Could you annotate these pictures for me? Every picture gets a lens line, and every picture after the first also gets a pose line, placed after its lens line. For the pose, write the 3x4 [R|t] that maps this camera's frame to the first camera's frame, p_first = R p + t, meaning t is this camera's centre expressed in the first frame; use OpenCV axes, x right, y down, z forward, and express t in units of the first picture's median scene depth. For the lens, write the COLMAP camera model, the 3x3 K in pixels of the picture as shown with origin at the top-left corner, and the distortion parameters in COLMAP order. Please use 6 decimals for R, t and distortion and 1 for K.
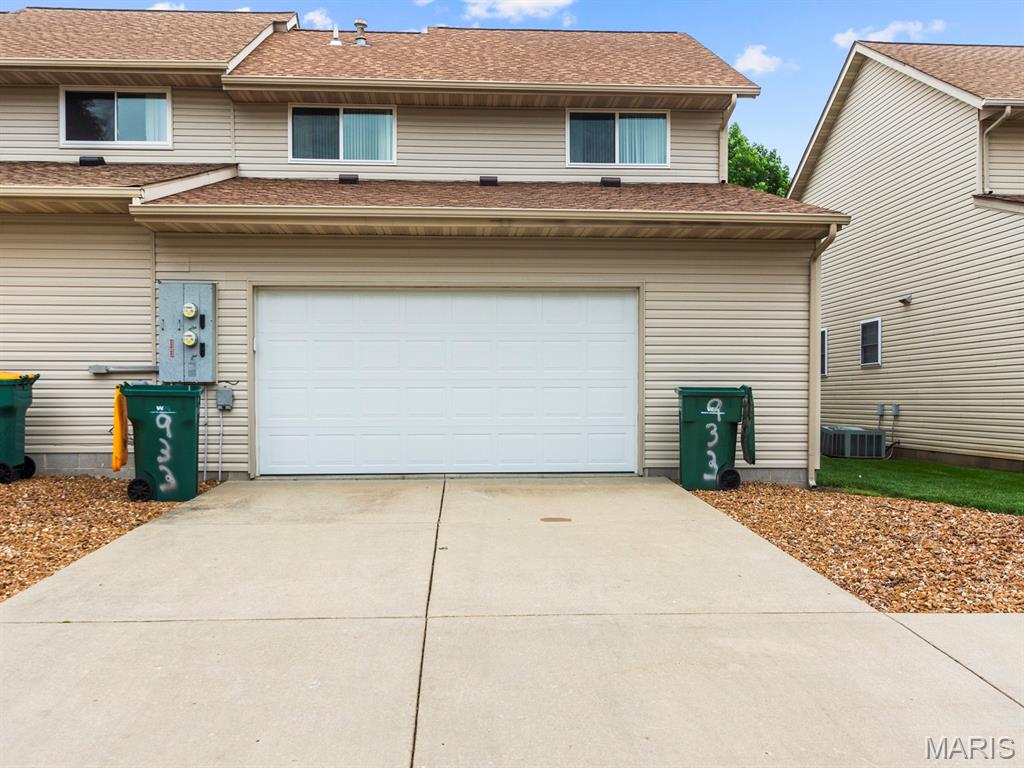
lens RADIAL K [[885.4, 0, 512.0], [0, 885.4, 384.0], [0, 0, 1]] dist [-0.017070, -0.004915]
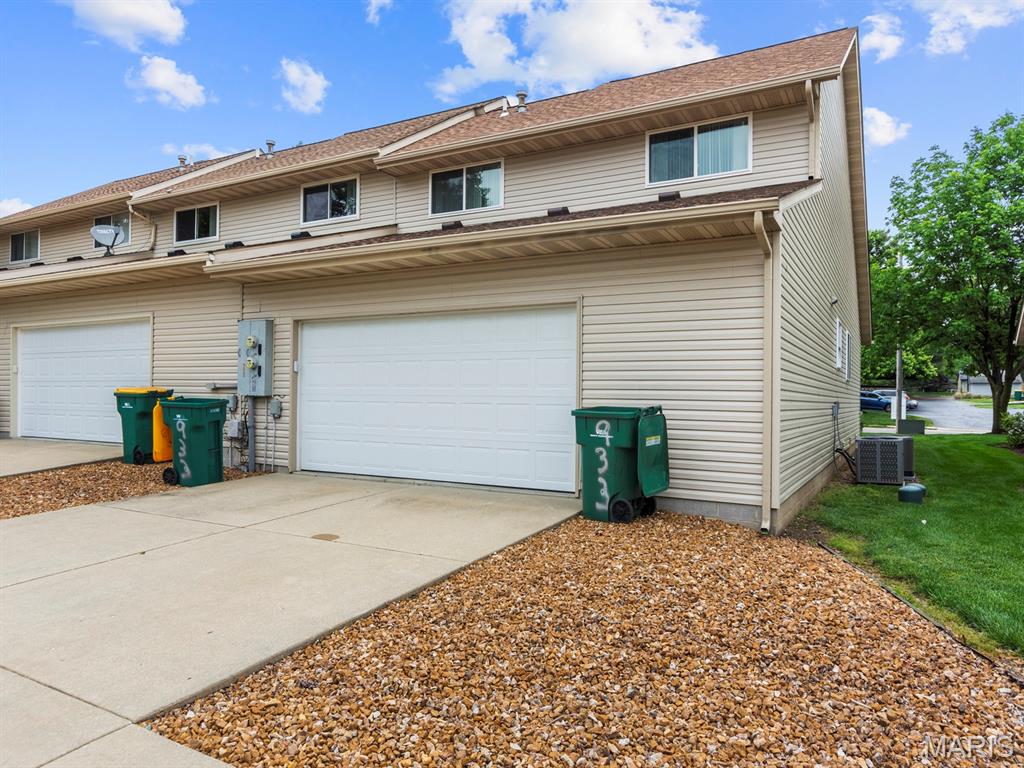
lens RADIAL K [[692.8, 0, 511.8], [0, 692.8, 368.3], [0, 0, 1]] dist [-0.003231, -0.000052]
pose [[0.840319, -0.011057, -0.541979, 0.511159], [-0.004961, 0.999593, -0.028085, -0.015753], [0.542069, 0.026290, 0.839923, 0.334834]]
